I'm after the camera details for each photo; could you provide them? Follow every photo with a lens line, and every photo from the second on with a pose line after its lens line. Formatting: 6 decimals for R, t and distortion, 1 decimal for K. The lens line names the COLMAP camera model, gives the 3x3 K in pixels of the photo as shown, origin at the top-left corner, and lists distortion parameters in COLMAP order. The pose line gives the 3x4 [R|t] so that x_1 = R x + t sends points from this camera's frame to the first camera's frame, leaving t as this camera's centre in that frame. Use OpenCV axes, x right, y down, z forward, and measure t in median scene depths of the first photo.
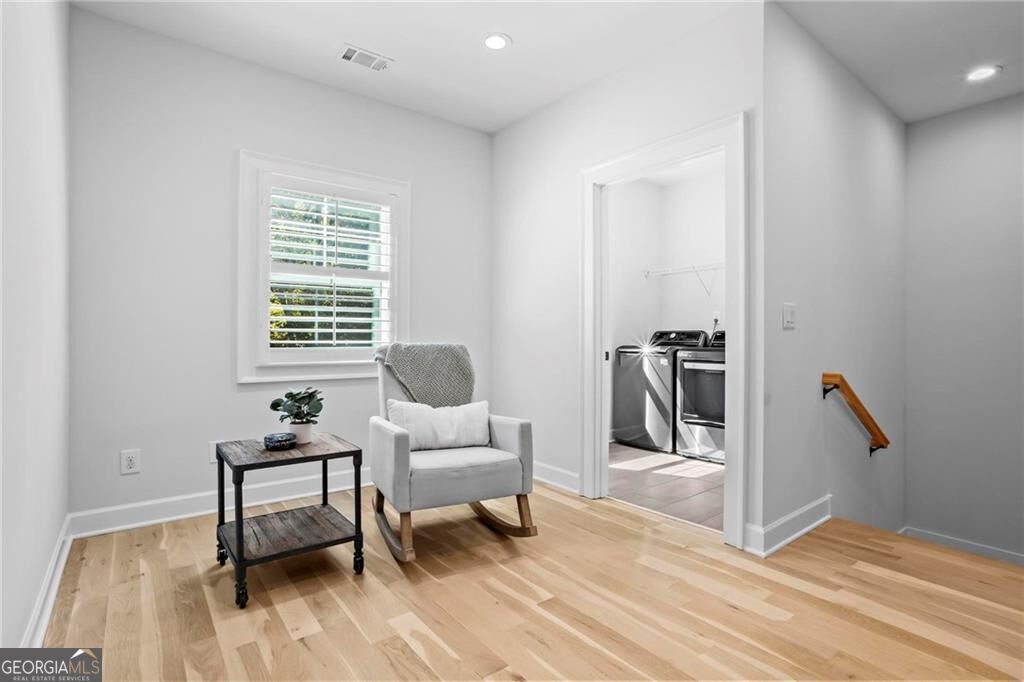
lens RADIAL K [[489.9, 0, 510.1], [0, 489.9, 345.3], [0, 0, 1]] dist [-0.053338, 0.029646]
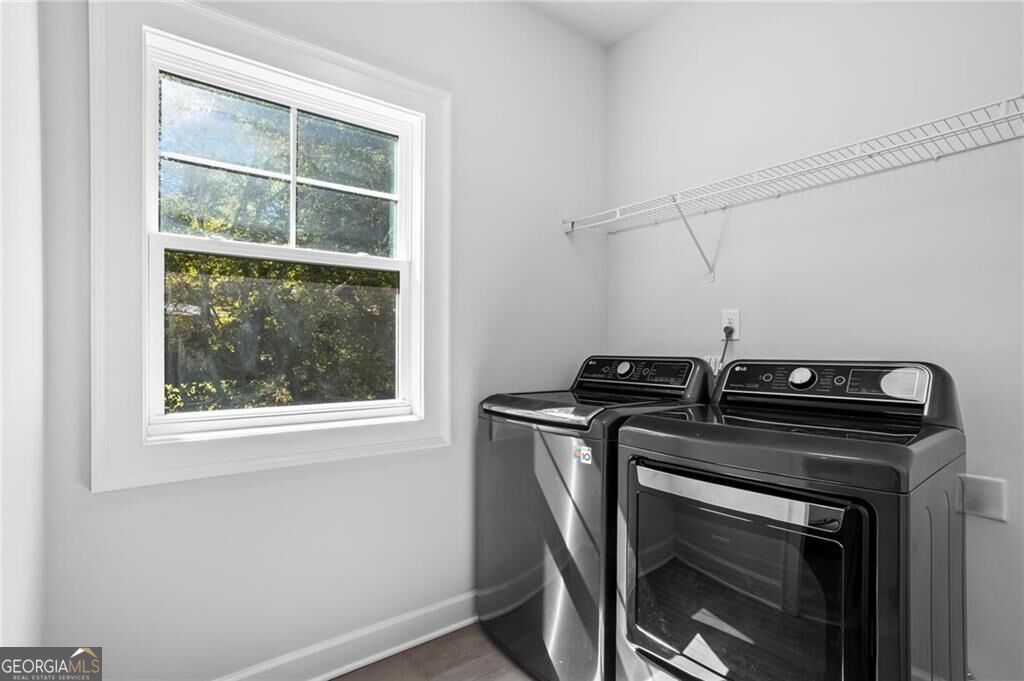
lens RADIAL K [[489.9, 0, 510.1], [0, 489.9, 344.8], [0, 0, 1]] dist [-0.053338, 0.029646]
pose [[0.999901, 0.003659, 0.013609, 0.261249], [-0.003507, 0.999931, -0.011168, -0.038492], [-0.013649, 0.011120, 0.999845, 0.662541]]
